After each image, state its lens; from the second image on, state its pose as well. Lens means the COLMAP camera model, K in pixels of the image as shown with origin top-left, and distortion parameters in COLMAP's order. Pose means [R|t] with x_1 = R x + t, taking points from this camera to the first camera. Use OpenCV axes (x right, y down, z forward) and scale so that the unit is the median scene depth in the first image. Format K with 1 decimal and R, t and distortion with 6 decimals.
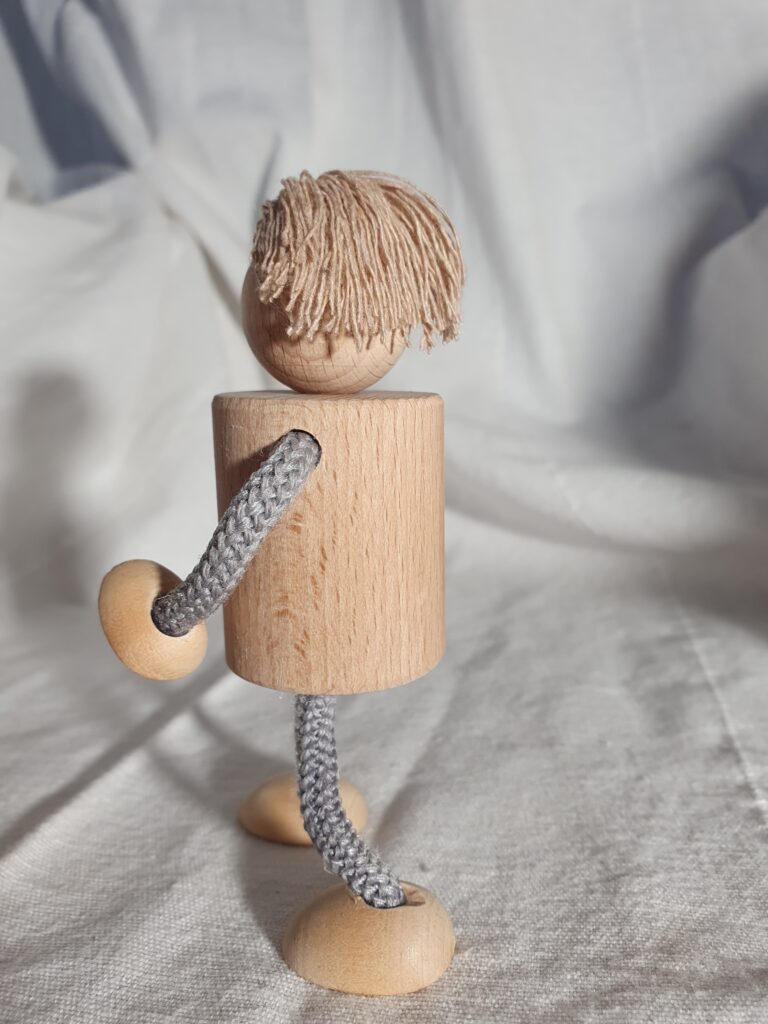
lens RADIAL K [[890.4, 0, 396.7], [0, 890.4, 508.7], [0, 0, 1]] dist [-0.094843, 0.082962]
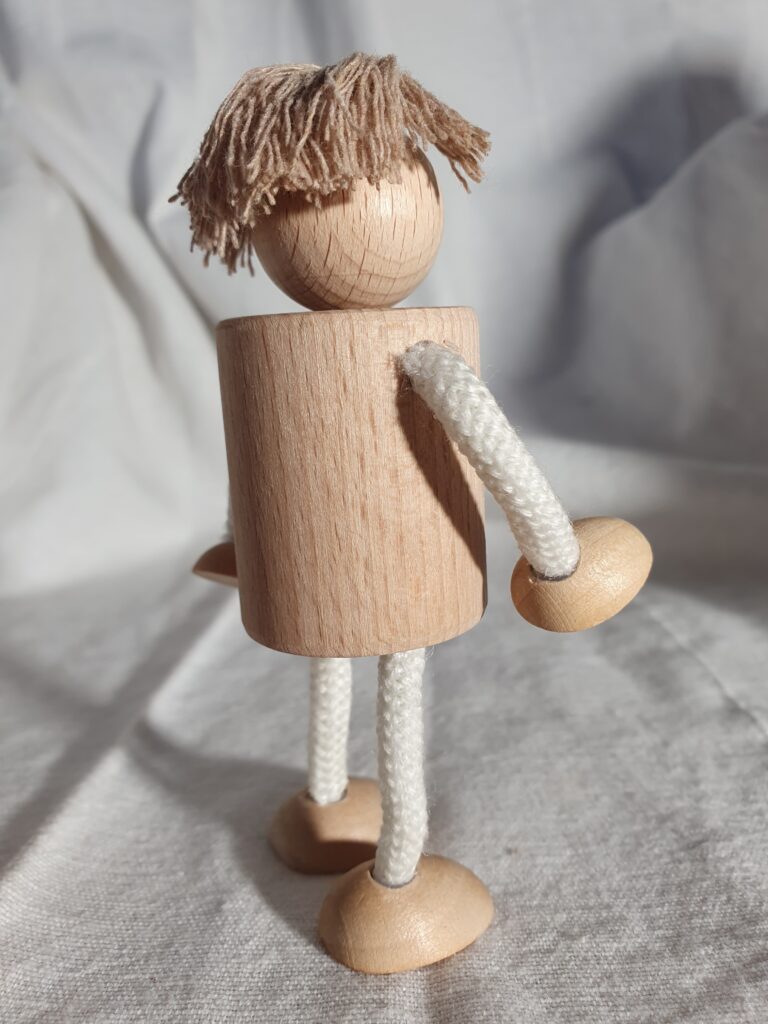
lens RADIAL K [[890.4, 0, 397.4], [0, 890.4, 512.1], [0, 0, 1]] dist [-0.094843, 0.082962]
pose [[0.980285, -0.018946, 0.196678, -0.196367], [0.015488, 0.999697, 0.019108, 0.023451], [-0.196980, -0.015685, 0.980282, 0.095325]]
